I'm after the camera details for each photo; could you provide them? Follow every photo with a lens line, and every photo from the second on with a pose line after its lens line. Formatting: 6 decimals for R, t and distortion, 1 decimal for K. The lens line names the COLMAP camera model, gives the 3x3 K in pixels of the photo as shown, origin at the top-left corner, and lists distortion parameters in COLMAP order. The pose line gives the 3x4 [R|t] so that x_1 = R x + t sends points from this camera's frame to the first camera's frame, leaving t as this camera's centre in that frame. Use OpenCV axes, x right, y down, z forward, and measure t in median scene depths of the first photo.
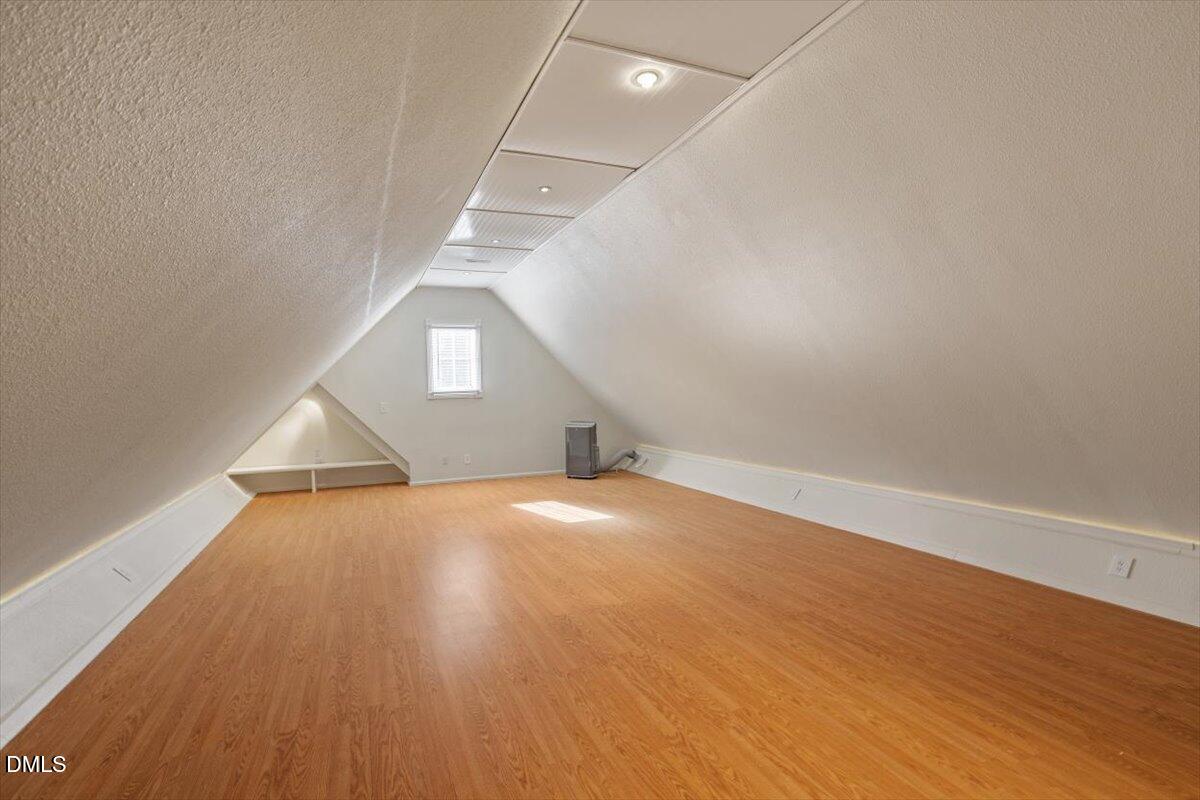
lens RADIAL K [[583.3, 0, 604.2], [0, 583.3, 383.7], [0, 0, 1]] dist [-0.055240, 0.037334]
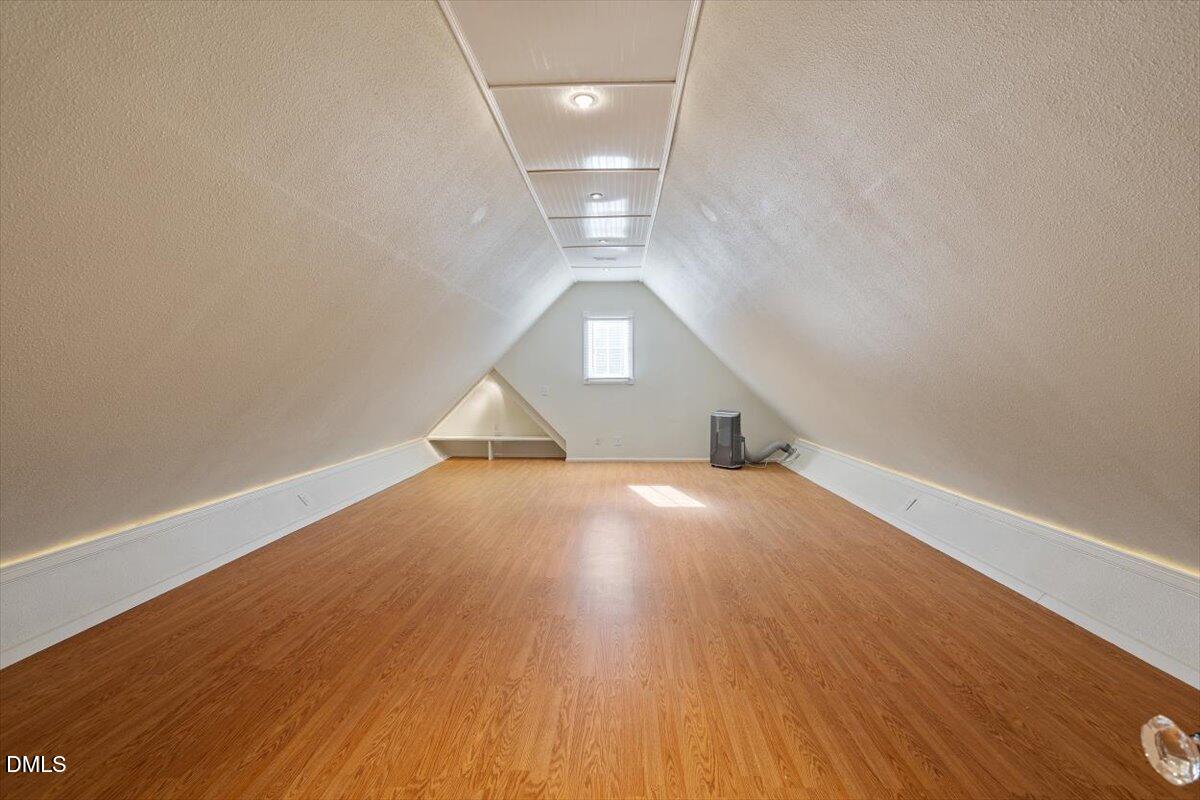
lens RADIAL K [[589.2, 0, 601.1], [0, 589.2, 374.7], [0, 0, 1]] dist [-0.063049, 0.050750]
pose [[0.901384, 0.020741, -0.432523, 0.227766], [-0.016486, 0.999772, 0.013587, -0.007966], [0.432706, -0.005116, 0.901520, 0.003168]]
